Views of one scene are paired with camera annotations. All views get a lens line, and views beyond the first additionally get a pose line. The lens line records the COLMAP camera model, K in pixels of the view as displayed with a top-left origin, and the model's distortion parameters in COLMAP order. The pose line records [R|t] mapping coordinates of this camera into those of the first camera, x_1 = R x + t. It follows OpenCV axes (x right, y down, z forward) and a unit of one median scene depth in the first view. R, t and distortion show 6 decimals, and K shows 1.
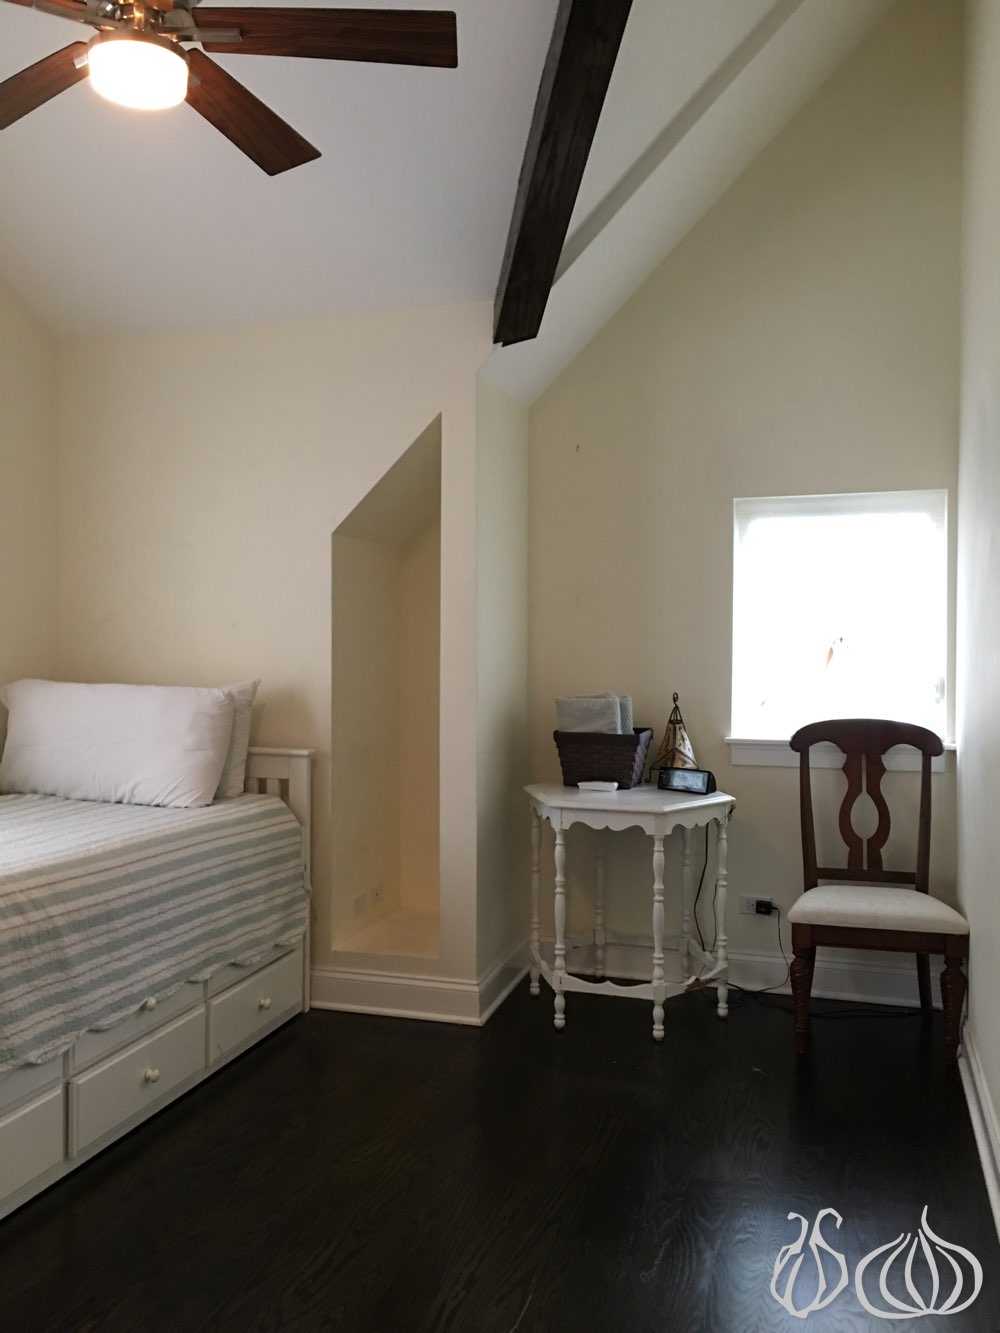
lens RADIAL K [[1138.9, 0, 498.2], [0, 1138.9, 655.7], [0, 0, 1]] dist [0.076892, -0.105672]
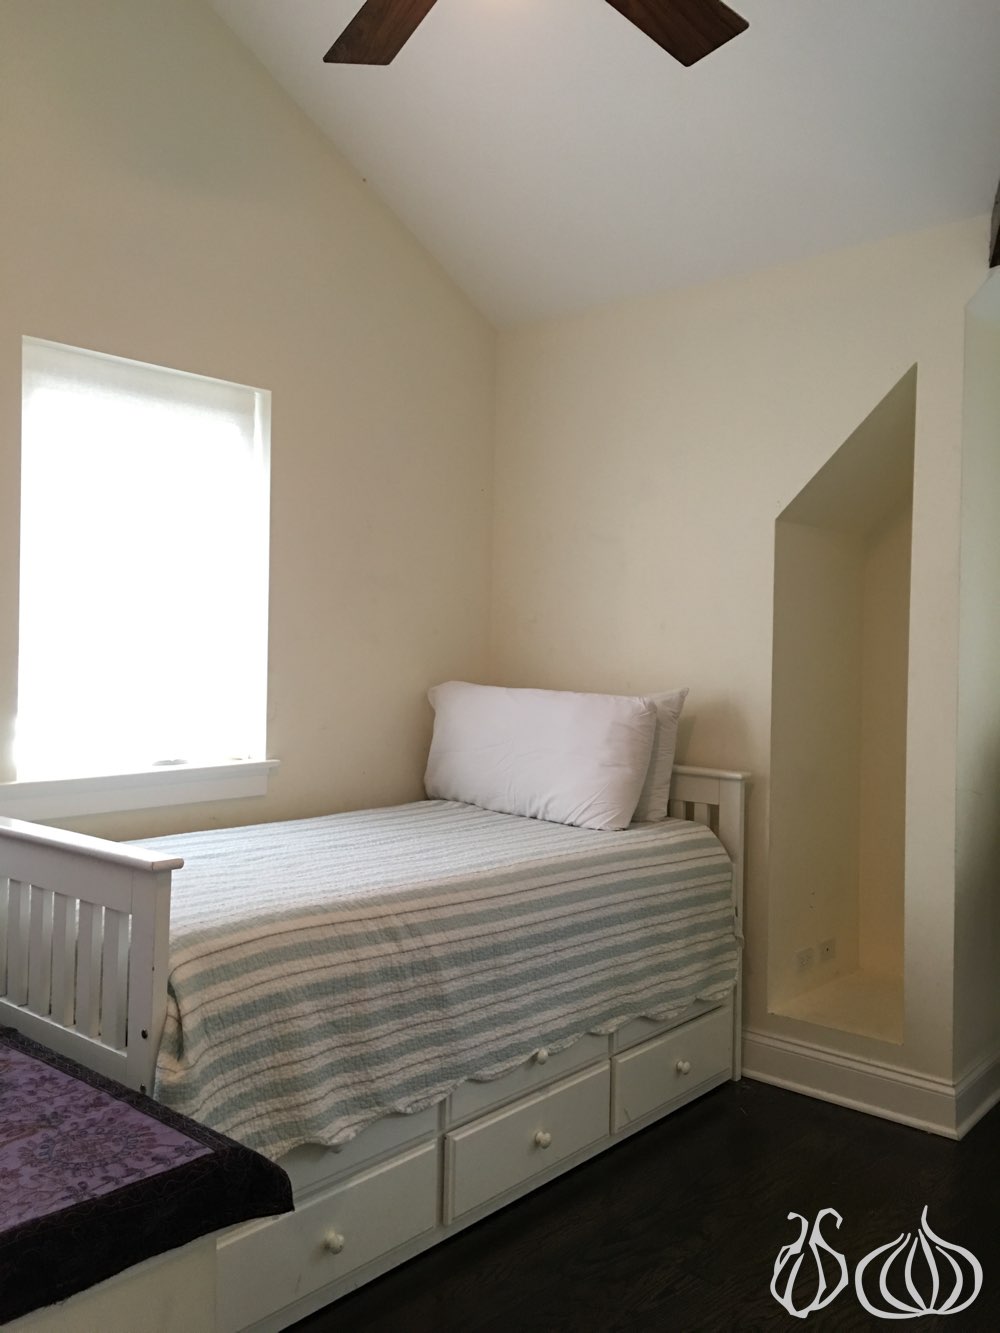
lens RADIAL K [[1138.9, 0, 498.2], [0, 1138.9, 655.7], [0, 0, 1]] dist [0.076892, -0.105672]
pose [[0.915372, 0.015262, -0.402319, 0.011274], [-0.020335, 0.999758, -0.008342, 0.006647], [0.402095, 0.015817, 0.915461, 0.165600]]
